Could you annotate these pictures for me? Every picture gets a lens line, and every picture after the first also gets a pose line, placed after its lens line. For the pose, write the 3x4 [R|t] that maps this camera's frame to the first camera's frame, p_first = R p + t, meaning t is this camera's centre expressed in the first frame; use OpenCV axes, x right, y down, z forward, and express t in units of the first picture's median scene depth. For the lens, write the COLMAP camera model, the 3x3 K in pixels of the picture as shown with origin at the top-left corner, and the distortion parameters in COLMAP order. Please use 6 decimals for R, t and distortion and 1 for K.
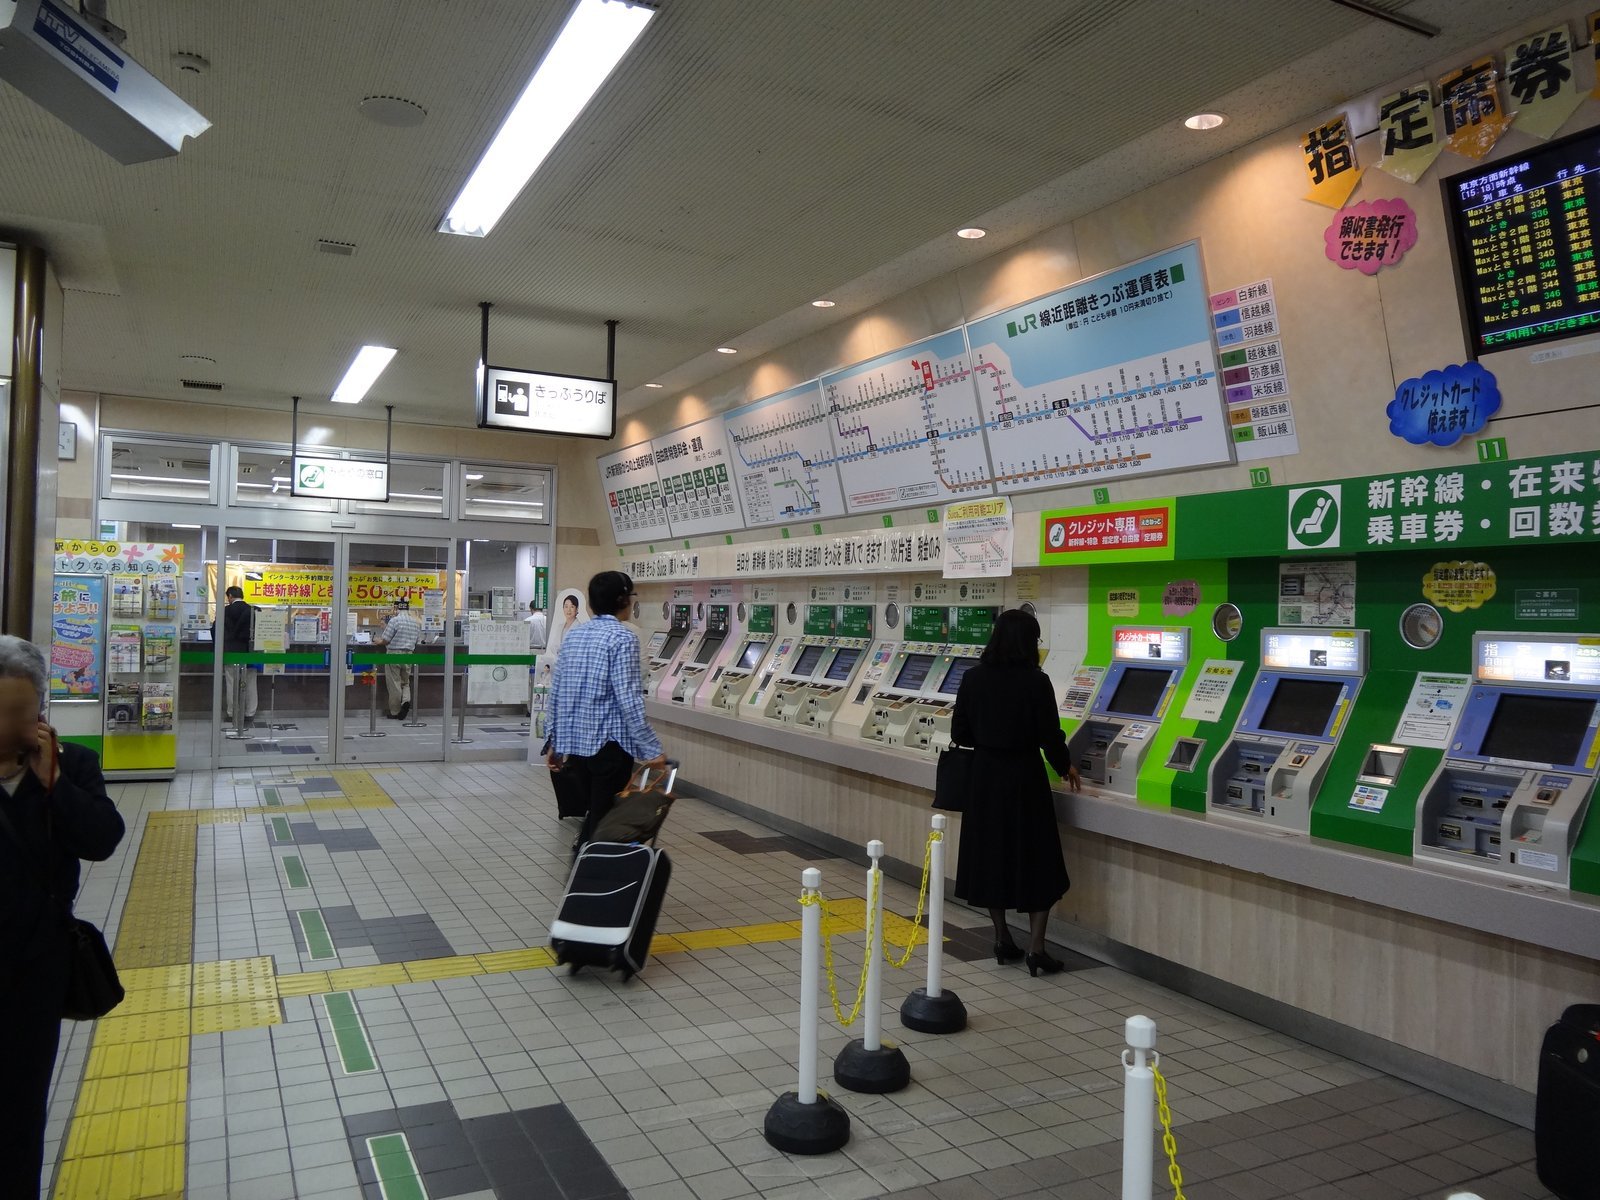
lens RADIAL K [[1179.1, 0, 802.0], [0, 1179.1, 601.9], [0, 0, 1]] dist [0.004401, -0.000474]
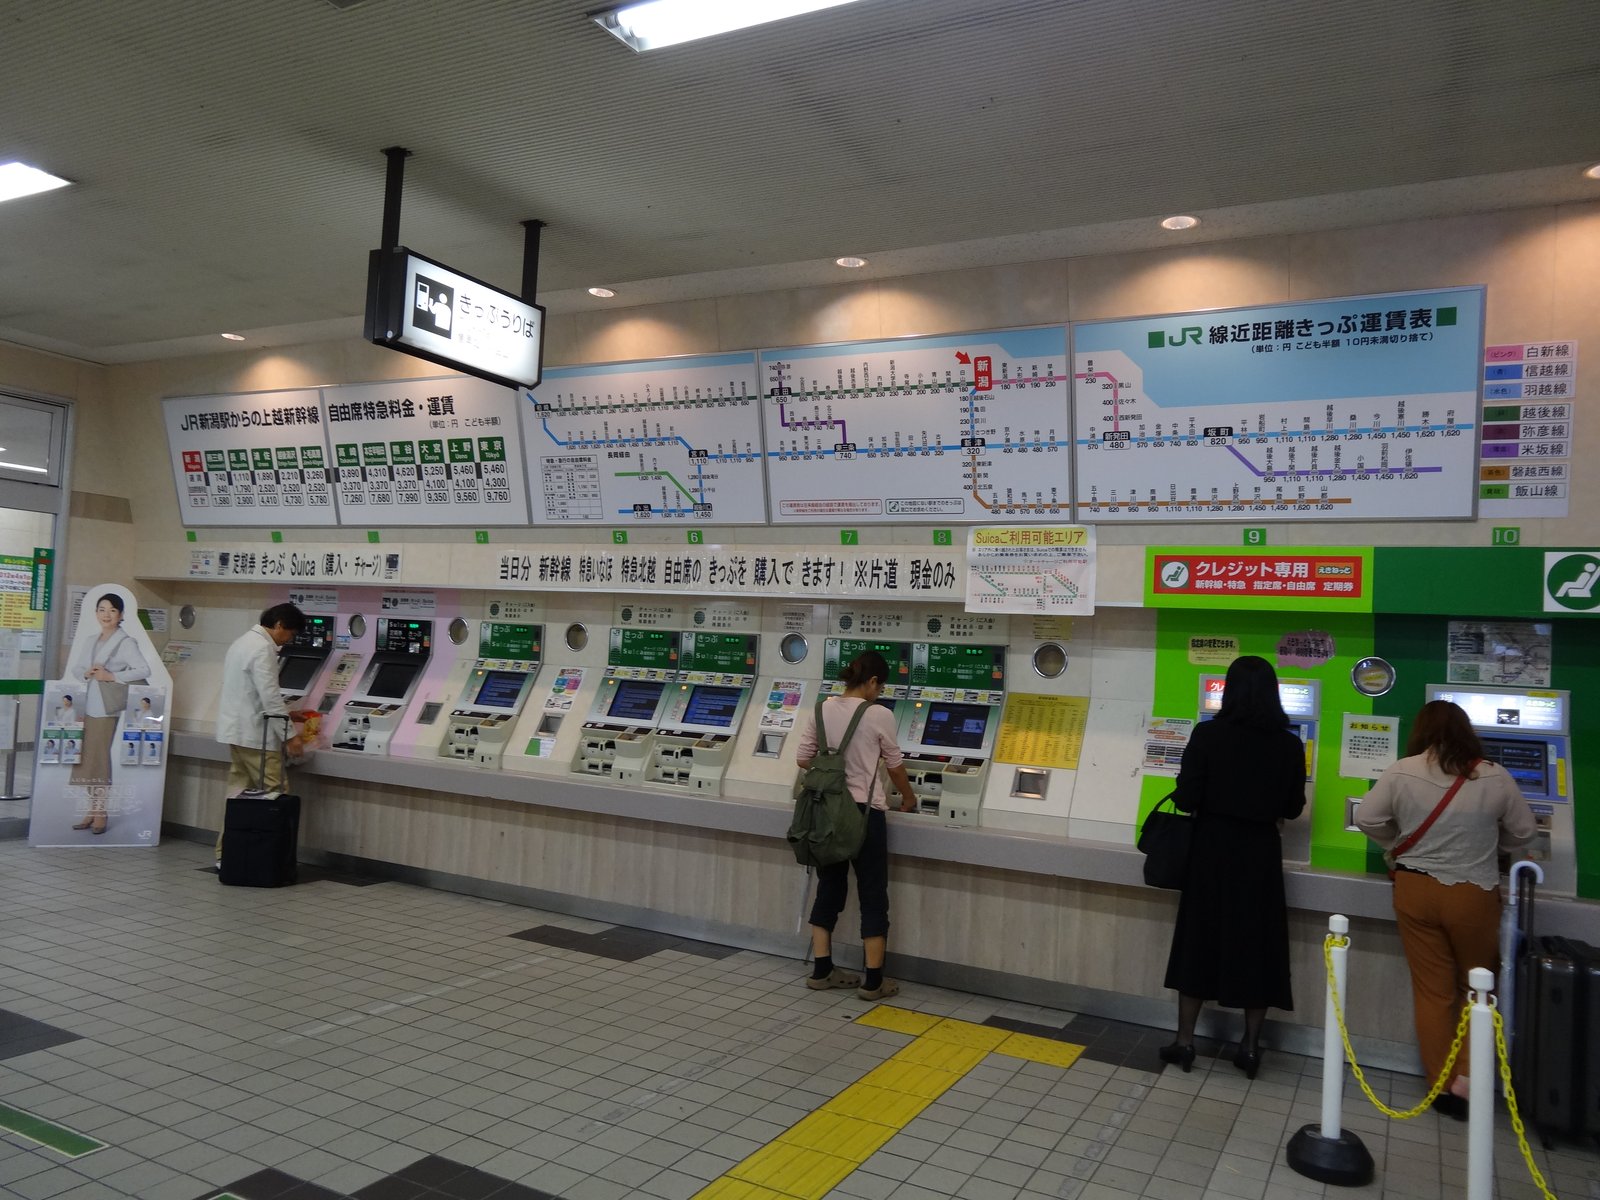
lens RADIAL K [[1179.1, 0, 802.2], [0, 1179.1, 600.4], [0, 0, 1]] dist [0.004401, -0.000474]
pose [[0.818299, 0.042102, 0.573248, -0.511219], [-0.037948, 0.999095, -0.019207, -0.008101], [-0.573538, -0.006036, 0.819157, 0.405720]]
